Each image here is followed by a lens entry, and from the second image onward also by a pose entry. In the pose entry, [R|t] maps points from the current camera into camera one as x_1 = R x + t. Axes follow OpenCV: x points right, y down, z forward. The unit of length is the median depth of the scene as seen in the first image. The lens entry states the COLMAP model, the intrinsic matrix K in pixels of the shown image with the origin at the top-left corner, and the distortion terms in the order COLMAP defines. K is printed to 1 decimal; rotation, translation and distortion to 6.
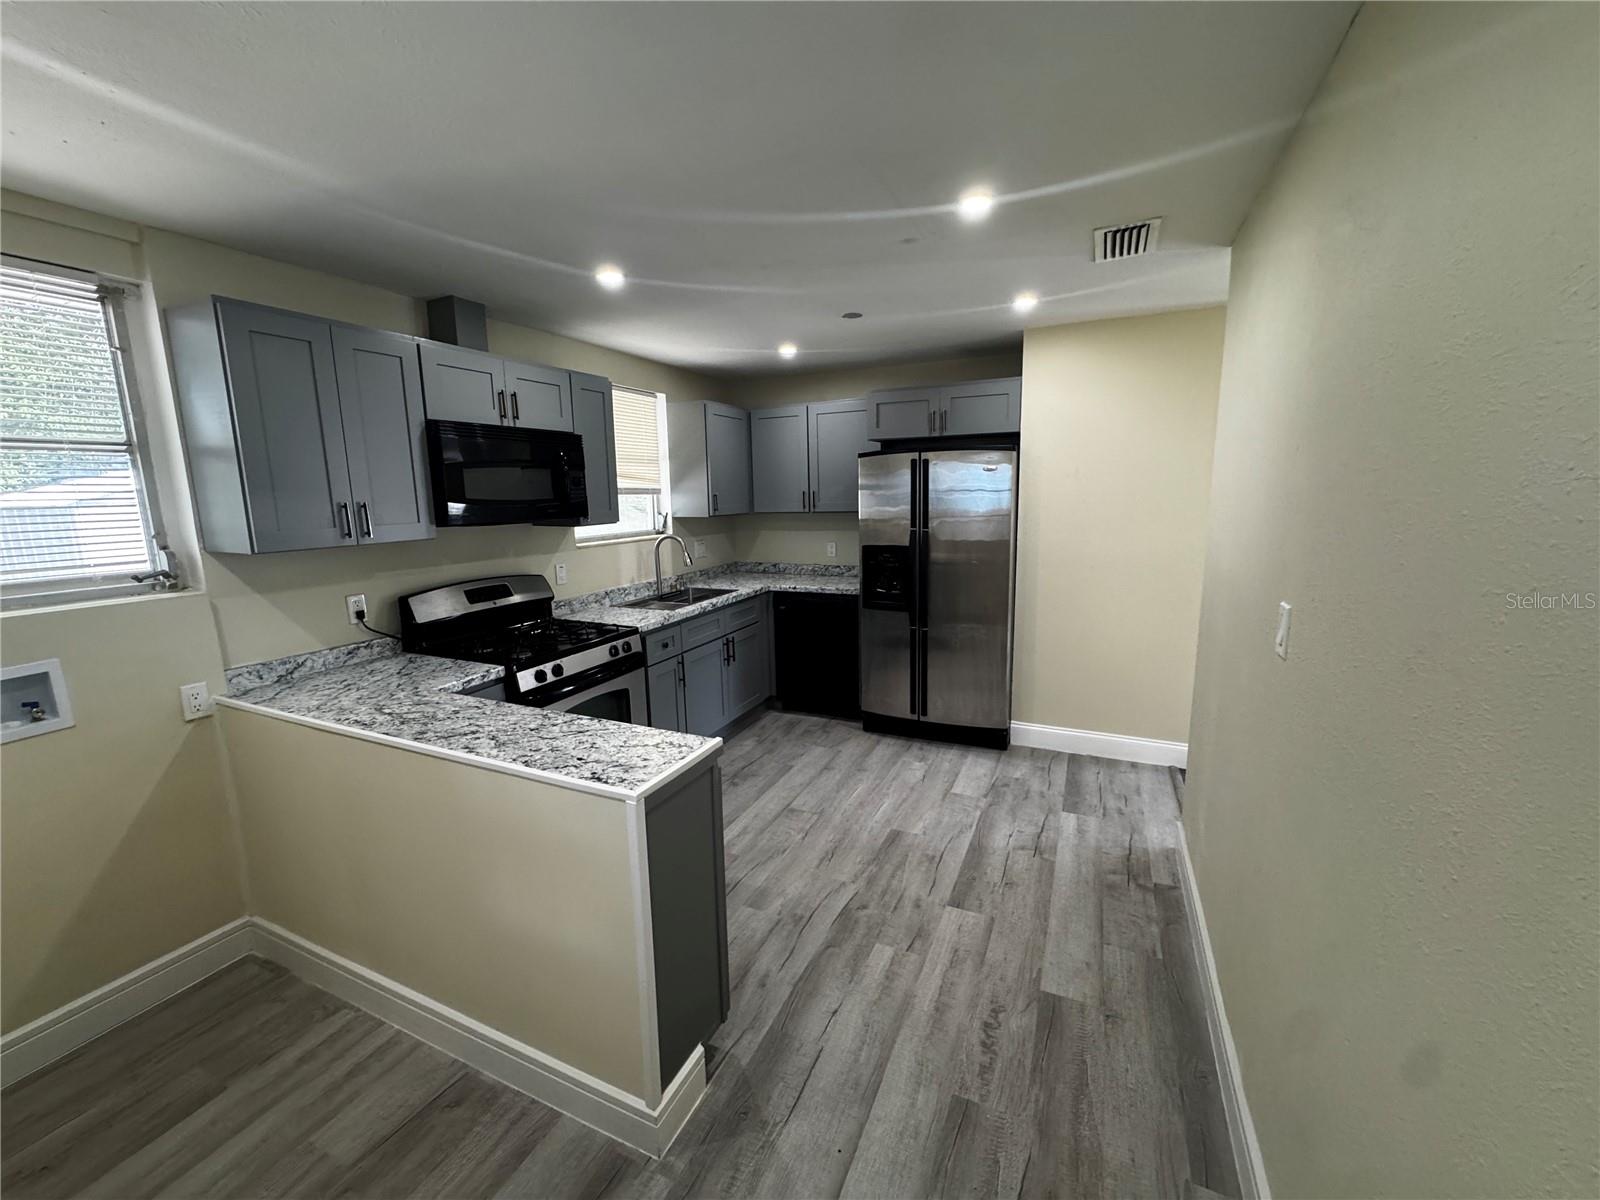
lens RADIAL K [[639.1, 0, 802.8], [0, 639.1, 595.7], [0, 0, 1]] dist [-0.007632, -0.000510]
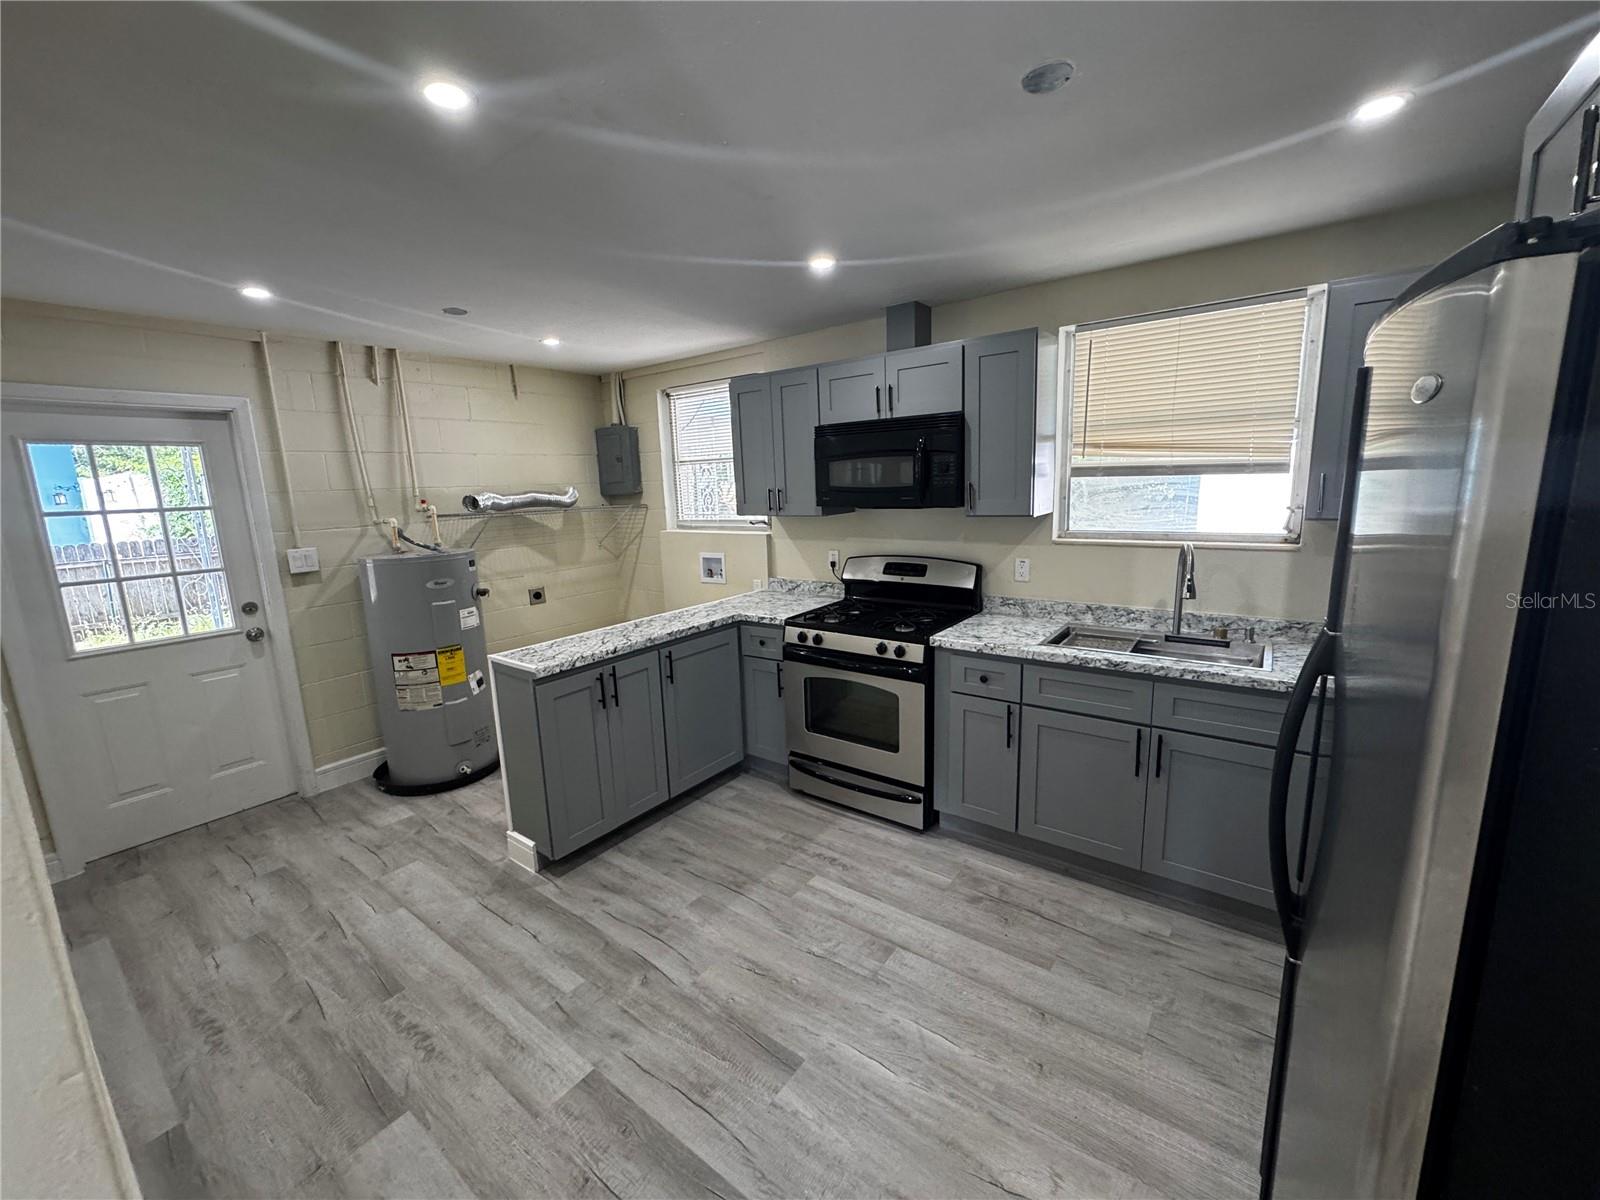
lens RADIAL K [[639.1, 0, 804.5], [0, 639.1, 600.6], [0, 0, 1]] dist [-0.007632, -0.000510]
pose [[-0.204510, 0.203076, -0.957567, 0.743855], [-0.124058, 0.964978, 0.231143, -0.223901], [0.970971, 0.166066, -0.172155, 1.233836]]
